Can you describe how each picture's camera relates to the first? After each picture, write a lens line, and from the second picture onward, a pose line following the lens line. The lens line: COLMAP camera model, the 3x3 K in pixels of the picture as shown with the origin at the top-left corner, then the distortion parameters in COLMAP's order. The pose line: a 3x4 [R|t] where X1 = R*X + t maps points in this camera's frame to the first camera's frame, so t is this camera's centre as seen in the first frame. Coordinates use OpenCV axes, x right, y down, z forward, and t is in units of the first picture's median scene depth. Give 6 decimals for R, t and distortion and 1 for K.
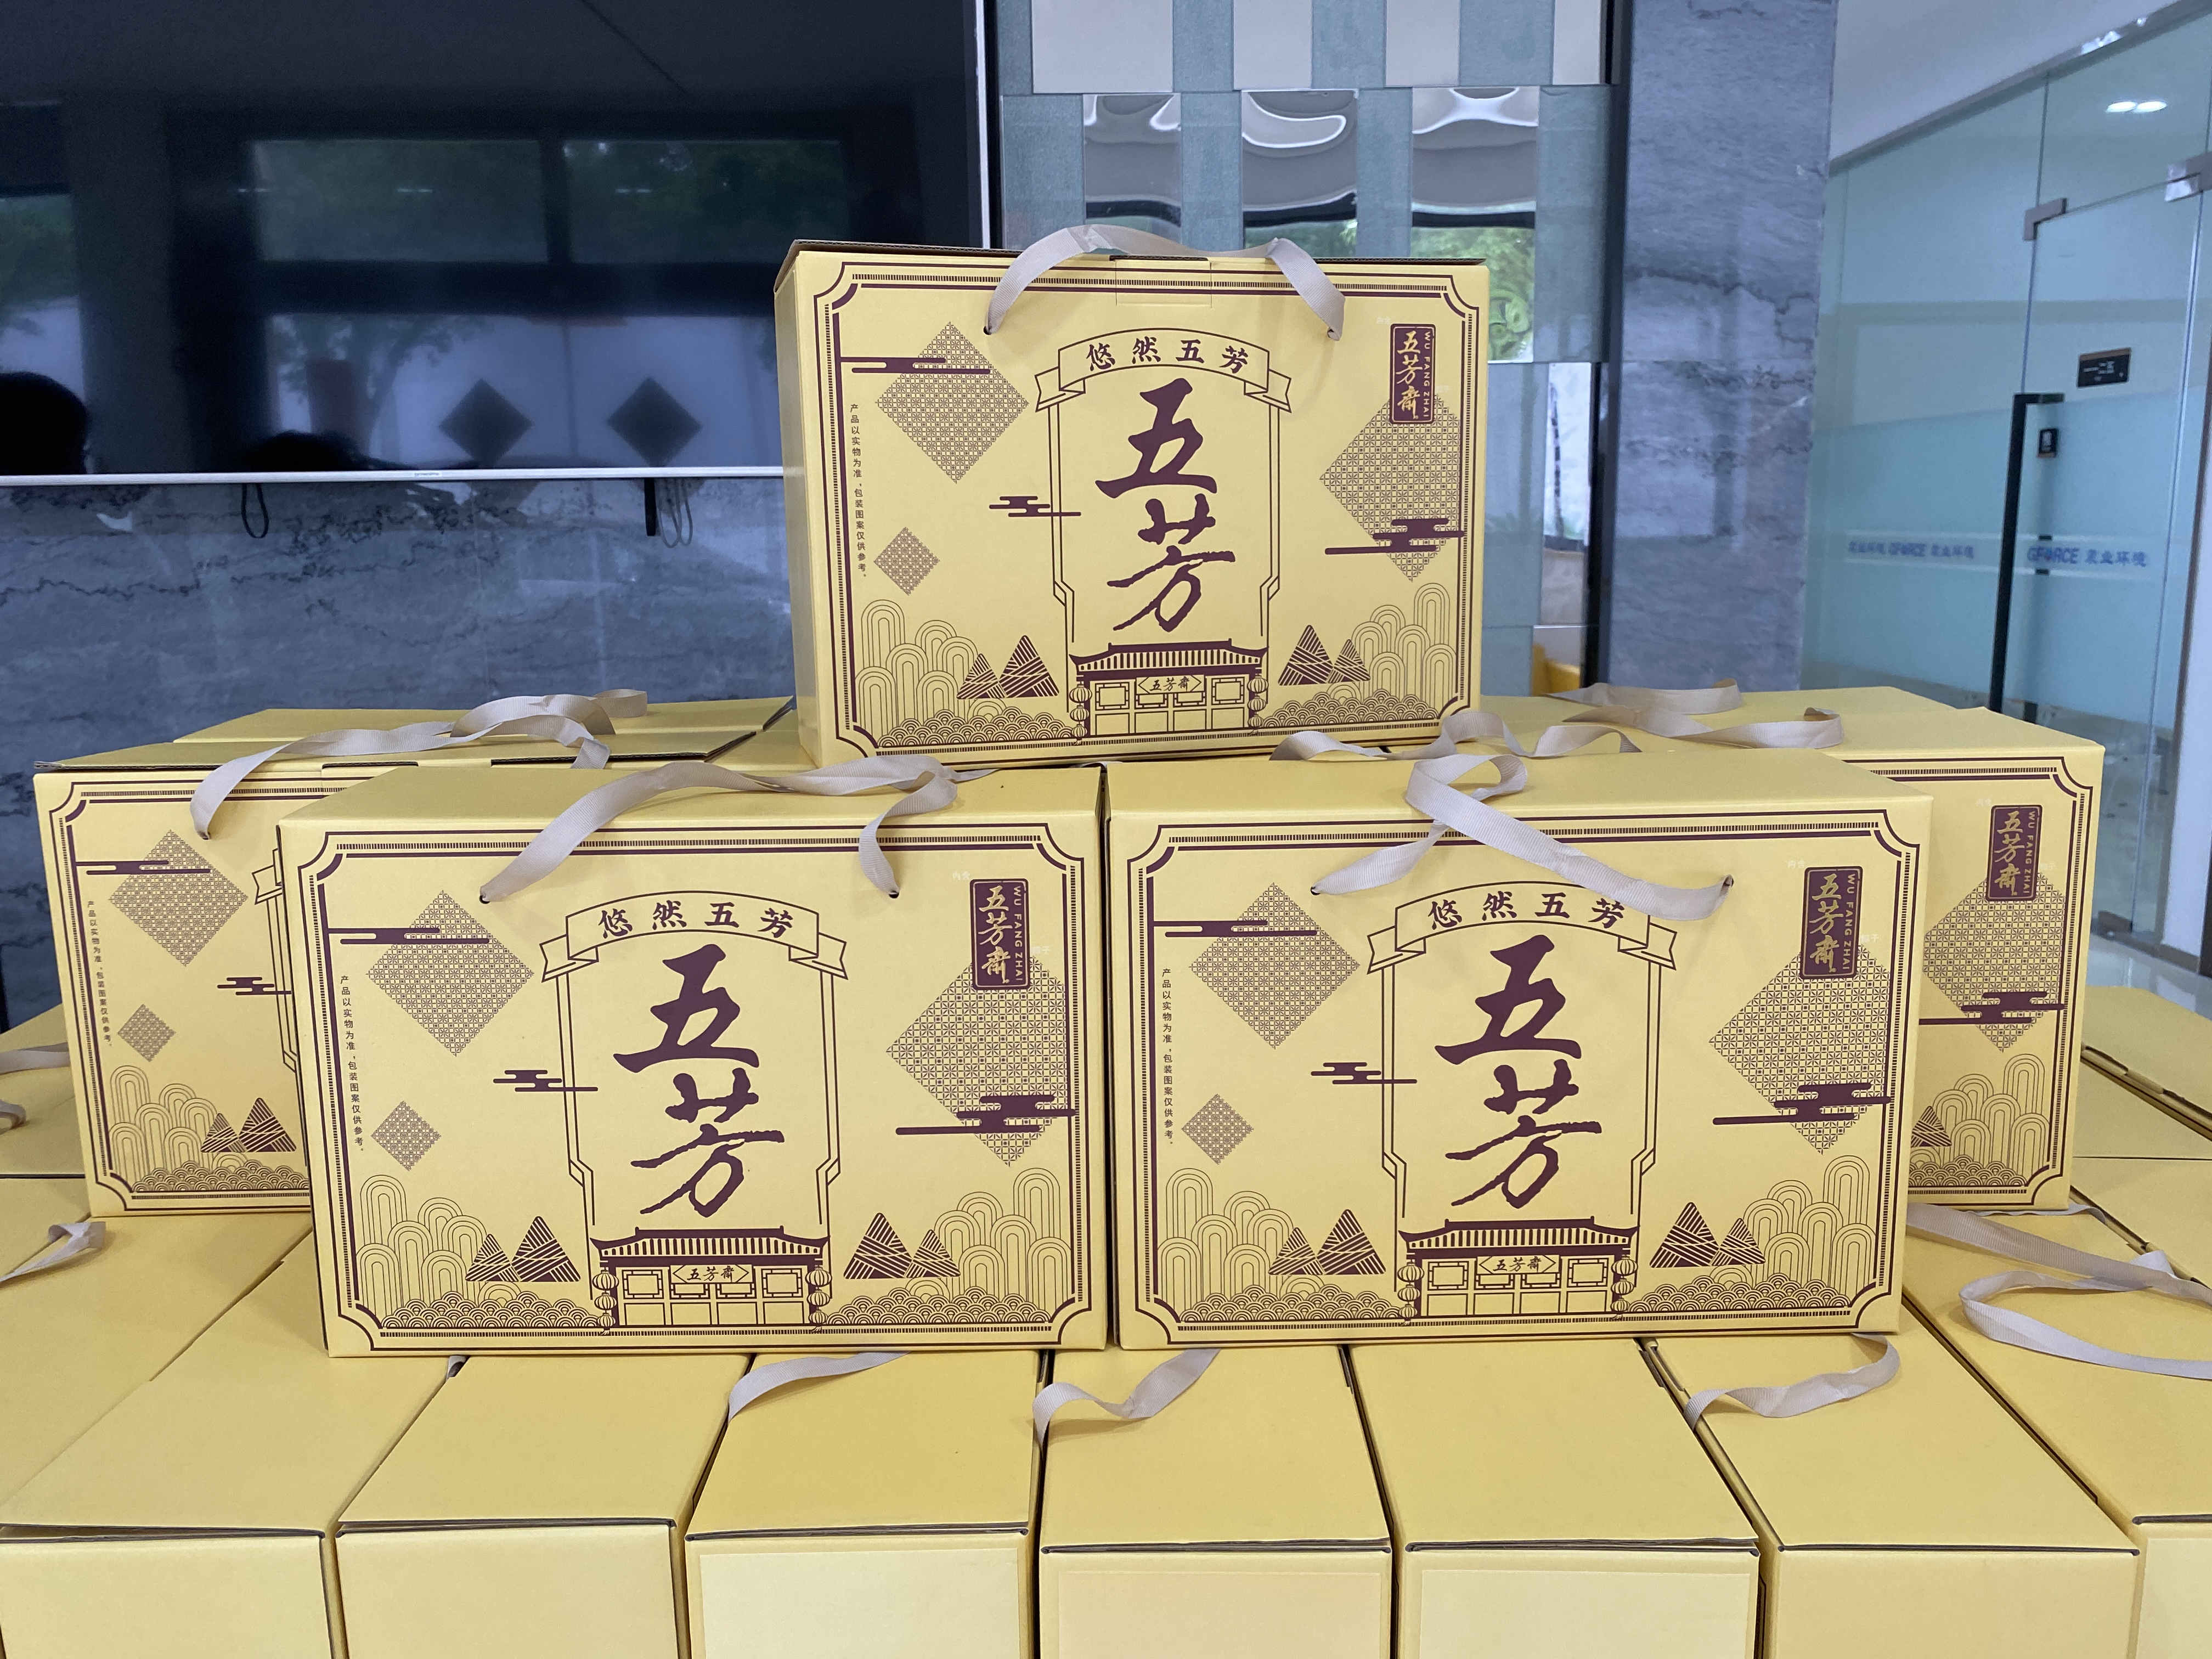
lens RADIAL K [[1667.3, 0, 1089.2], [0, 1667.3, 822.9], [0, 0, 1]] dist [0.024238, -0.020386]
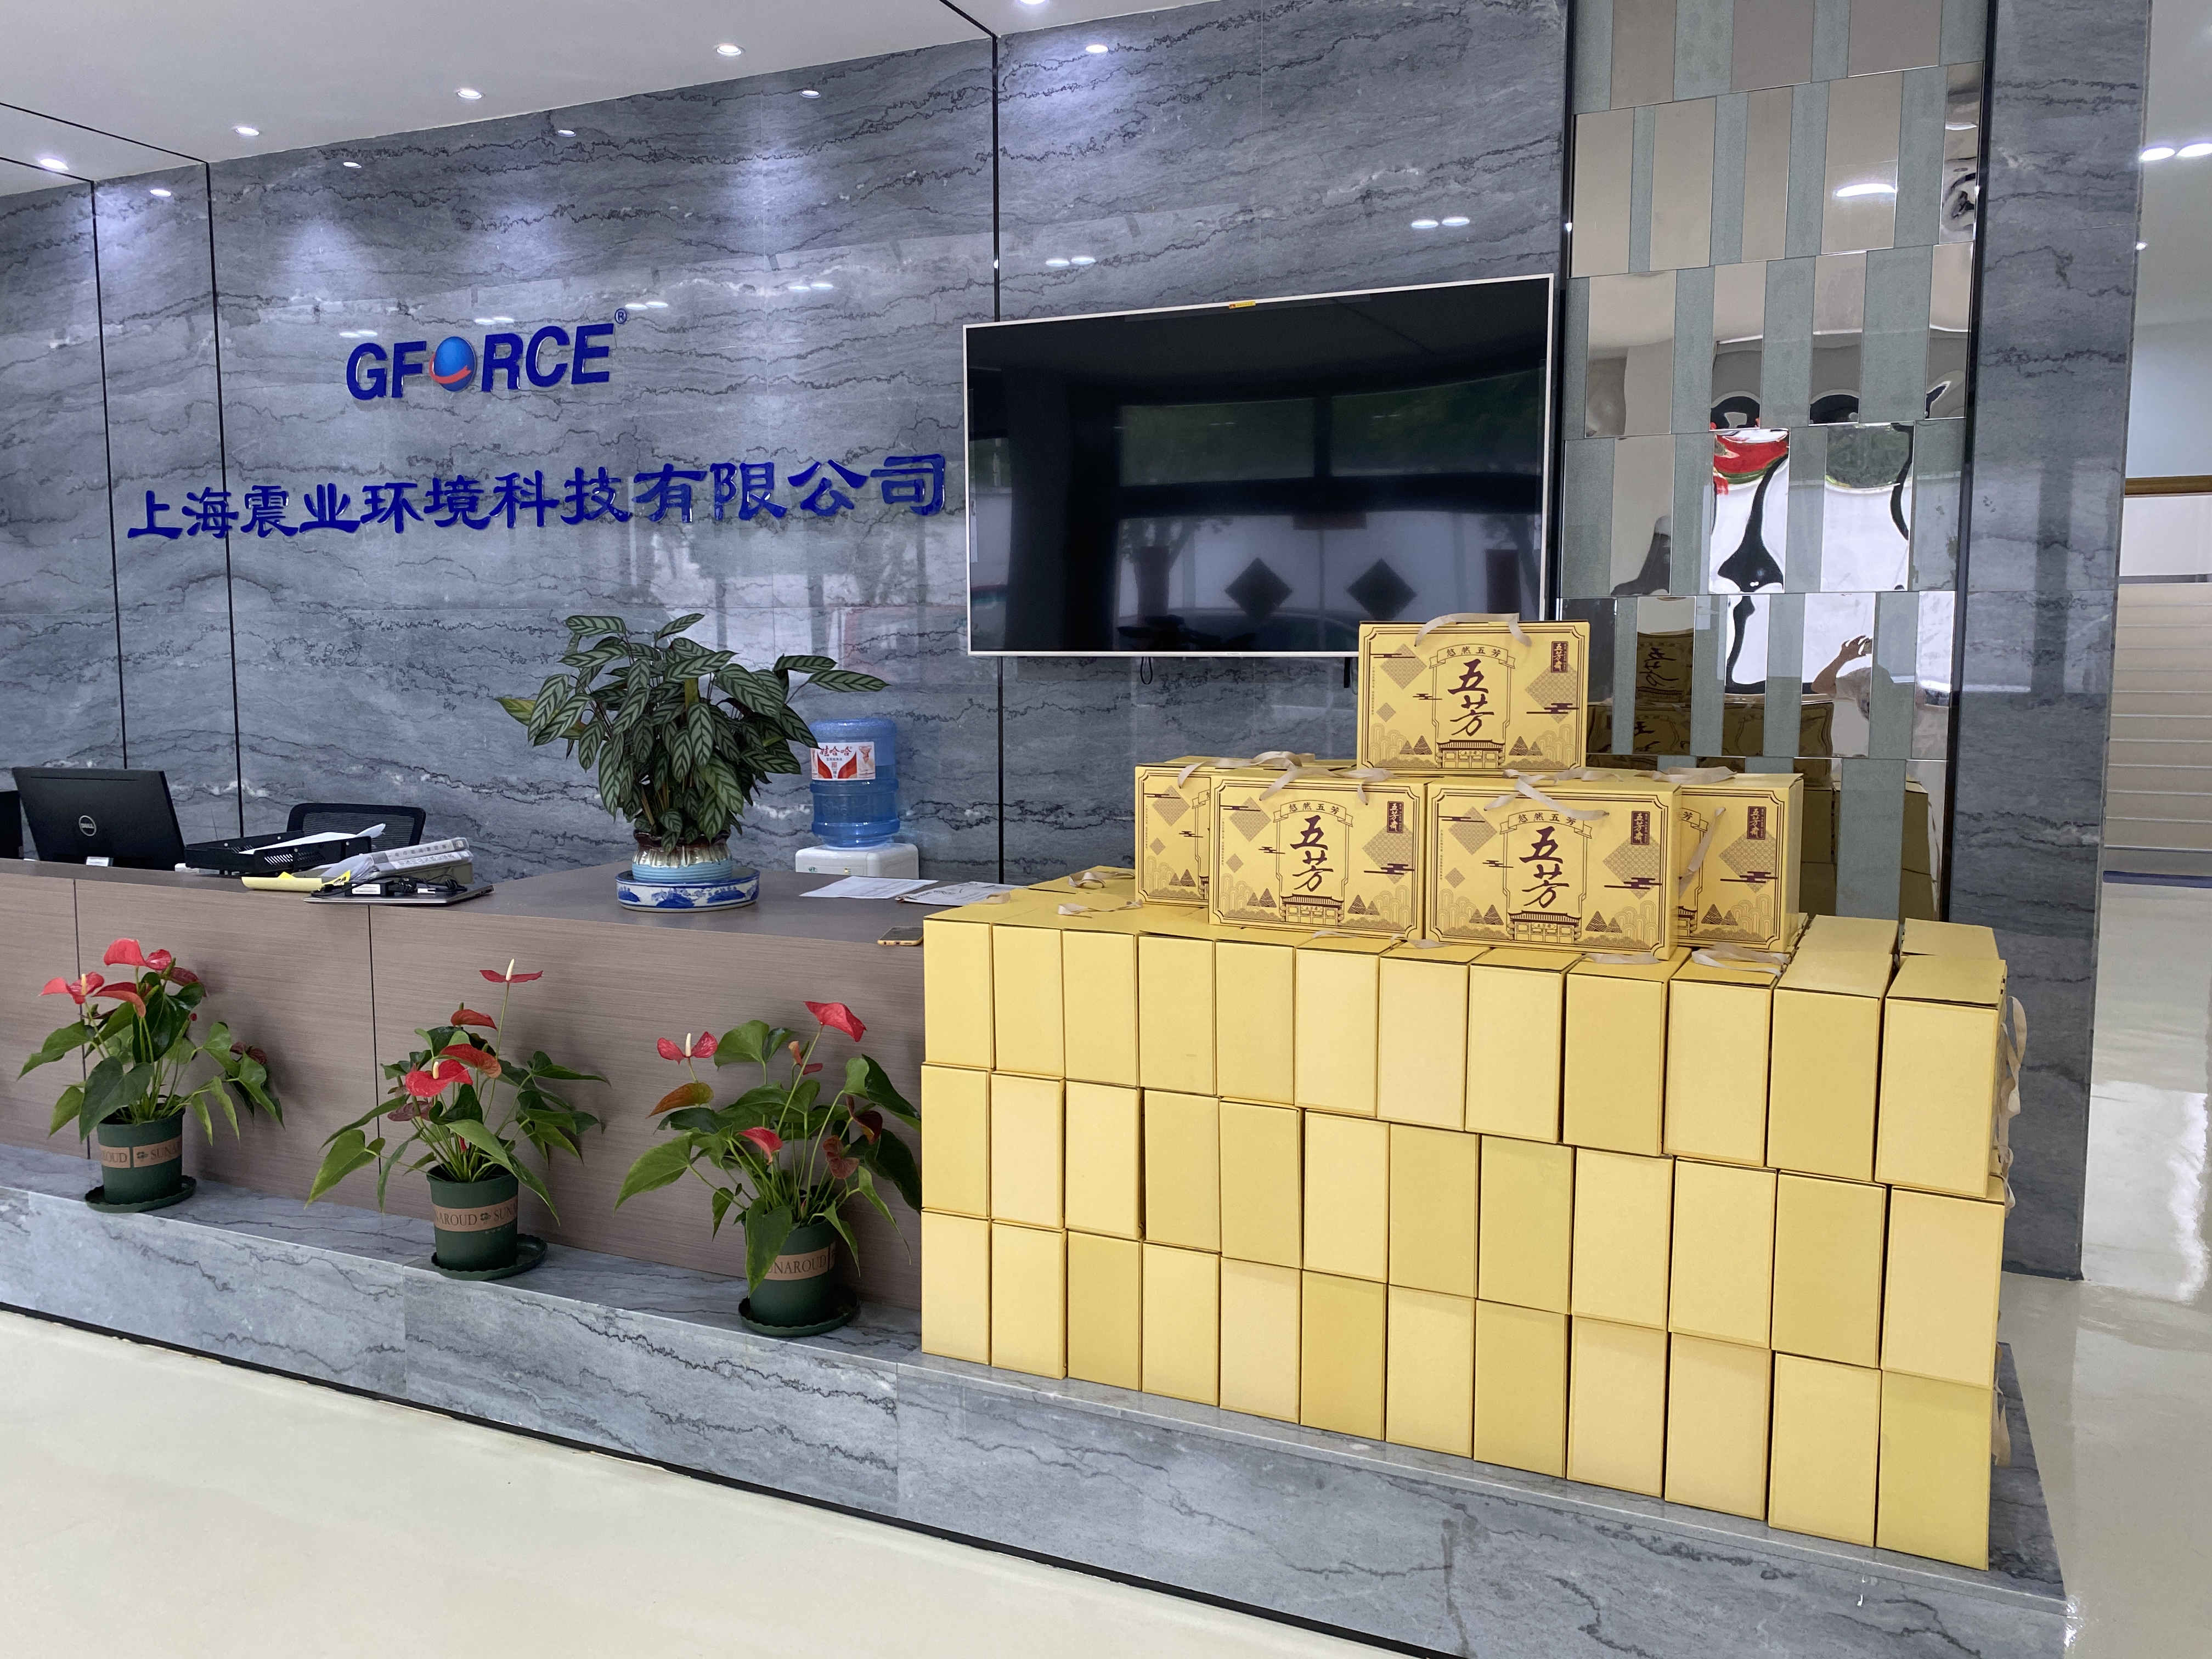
lens RADIAL K [[1667.3, 0, 1095.5], [0, 1667.3, 810.2], [0, 0, 1]] dist [0.024238, -0.020386]
pose [[0.907767, 0.055942, -0.415728, 0.718951], [-0.090307, 0.993891, -0.063447, 0.286166], [0.409639, 0.095138, 0.907273, -2.128576]]
